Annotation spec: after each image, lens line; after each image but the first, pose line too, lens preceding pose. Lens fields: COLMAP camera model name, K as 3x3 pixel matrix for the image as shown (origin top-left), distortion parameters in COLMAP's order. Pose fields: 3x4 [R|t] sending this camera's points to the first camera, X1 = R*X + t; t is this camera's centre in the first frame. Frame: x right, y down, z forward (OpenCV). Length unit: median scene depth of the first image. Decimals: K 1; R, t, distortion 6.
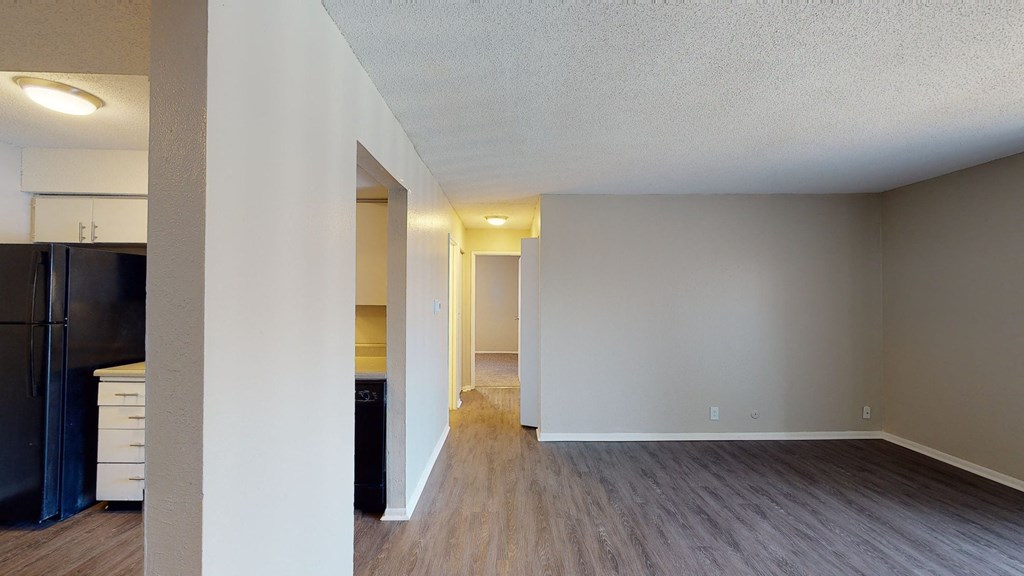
lens RADIAL K [[379.7, 0, 508.2], [0, 379.7, 288.4], [0, 0, 1]] dist [0.001722, -0.000510]
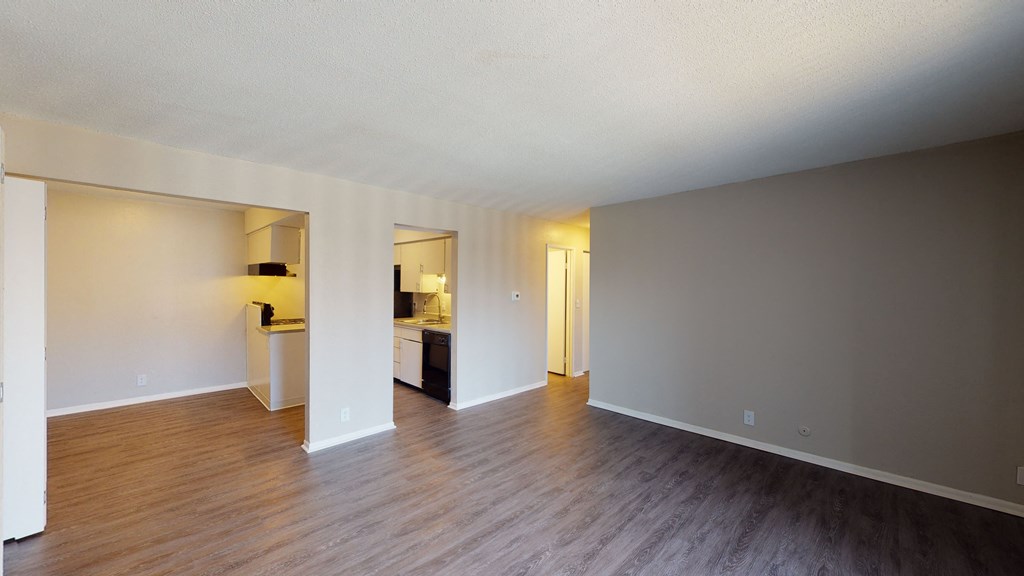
lens RADIAL K [[379.7, 0, 511.0], [0, 379.7, 289.7], [0, 0, 1]] dist [0.001722, -0.000510]
pose [[0.698785, 0.007934, -0.715288, 1.084152], [0.007163, 0.999811, 0.018087, -0.007739], [0.715296, -0.017763, 0.698596, -0.080958]]
